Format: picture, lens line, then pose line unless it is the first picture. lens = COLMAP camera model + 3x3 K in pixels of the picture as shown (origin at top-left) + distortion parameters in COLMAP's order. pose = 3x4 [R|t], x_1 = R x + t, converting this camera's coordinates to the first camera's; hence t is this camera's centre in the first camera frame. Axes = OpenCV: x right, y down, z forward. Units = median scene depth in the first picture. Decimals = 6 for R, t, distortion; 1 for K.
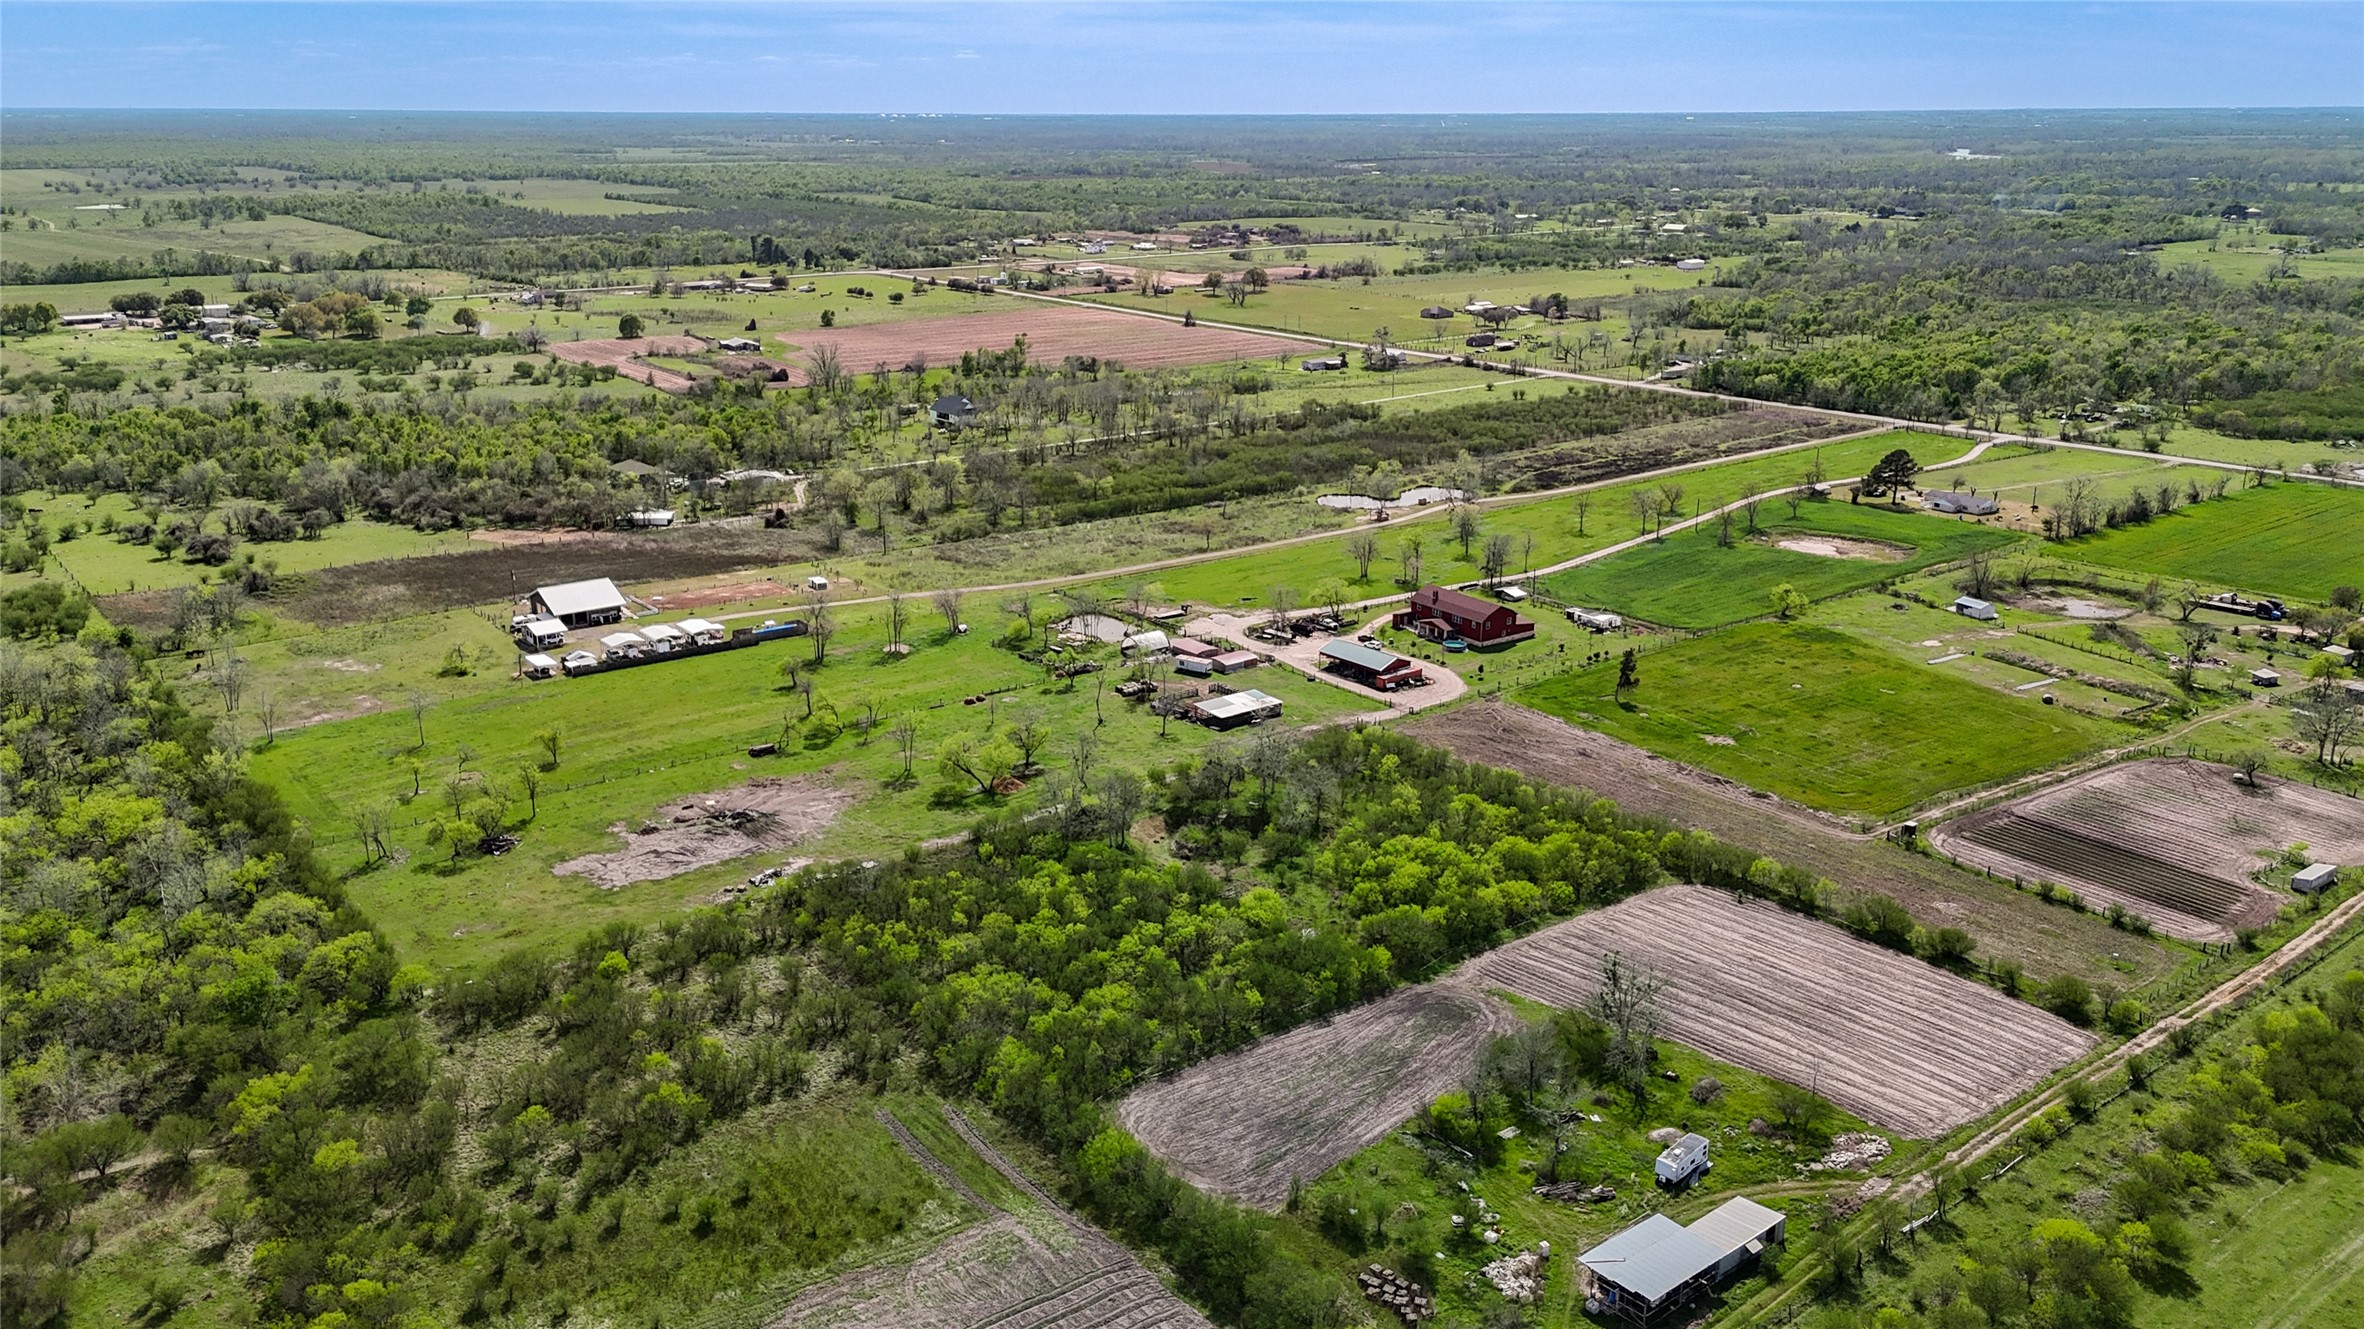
lens RADIAL K [[1768.4, 0, 1185.5], [0, 1768.4, 667.1], [0, 0, 1]] dist [0.128992, -0.174482]
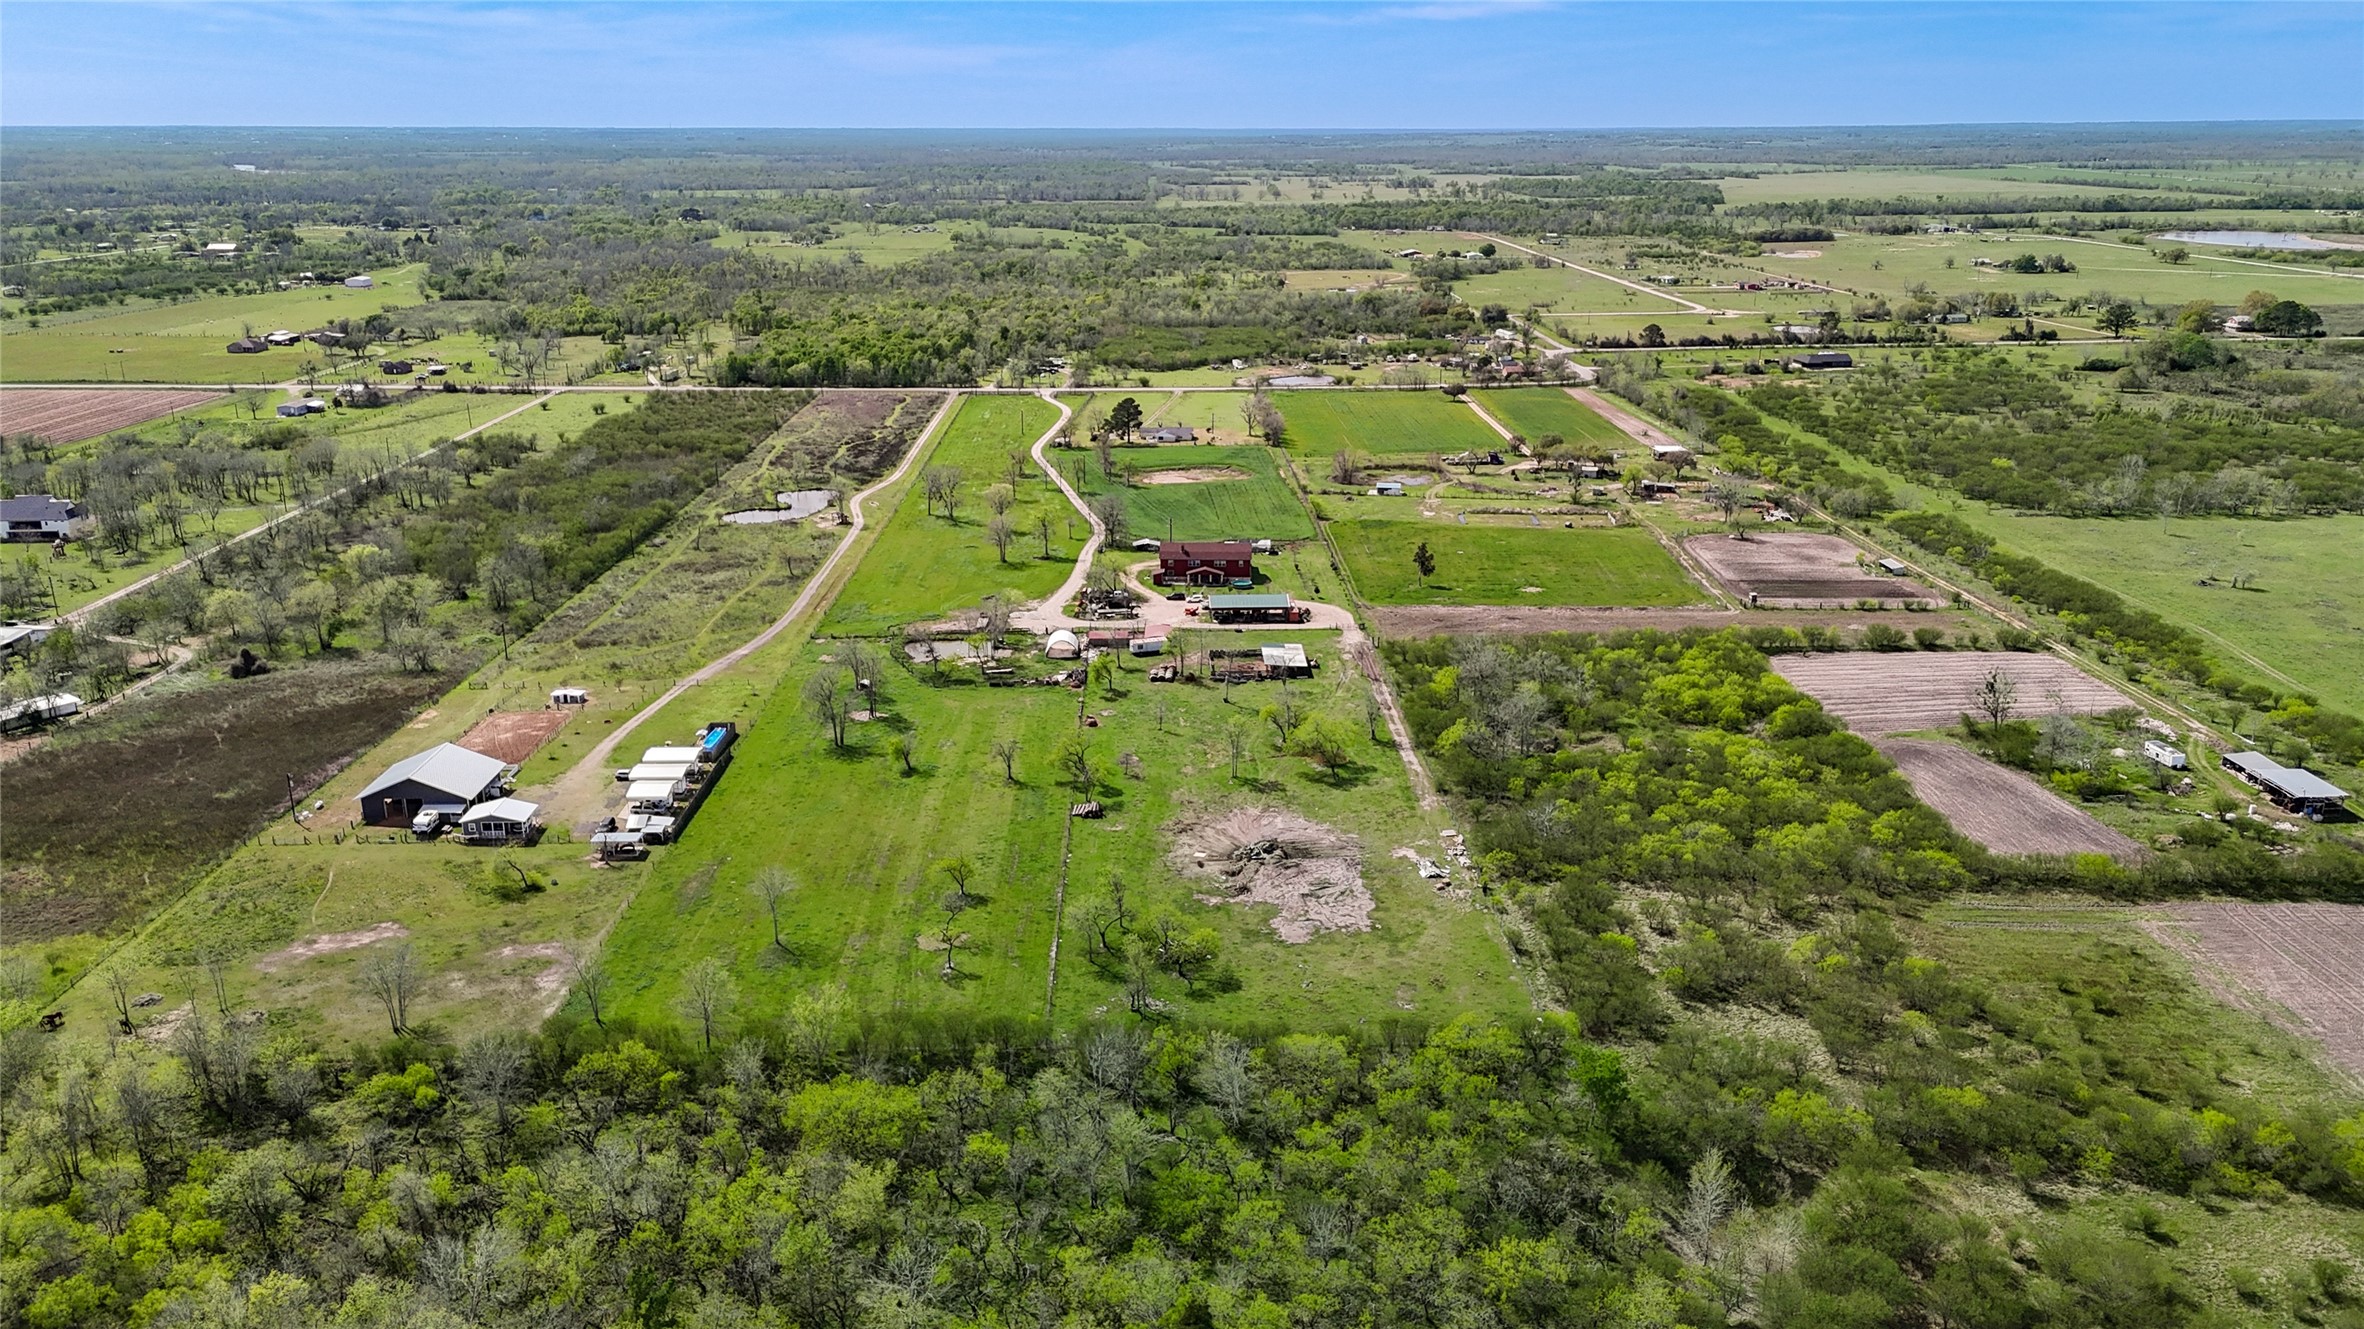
lens RADIAL K [[1730.1, 0, 1181.4], [0, 1730.1, 665.3], [0, 0, 1]] dist [0.092084, -0.098733]
pose [[0.606599, -0.237441, 0.758722, -0.682328], [0.240335, 0.964473, 0.109683, -0.087453], [-0.757810, 0.115814, 0.642114, 0.313166]]
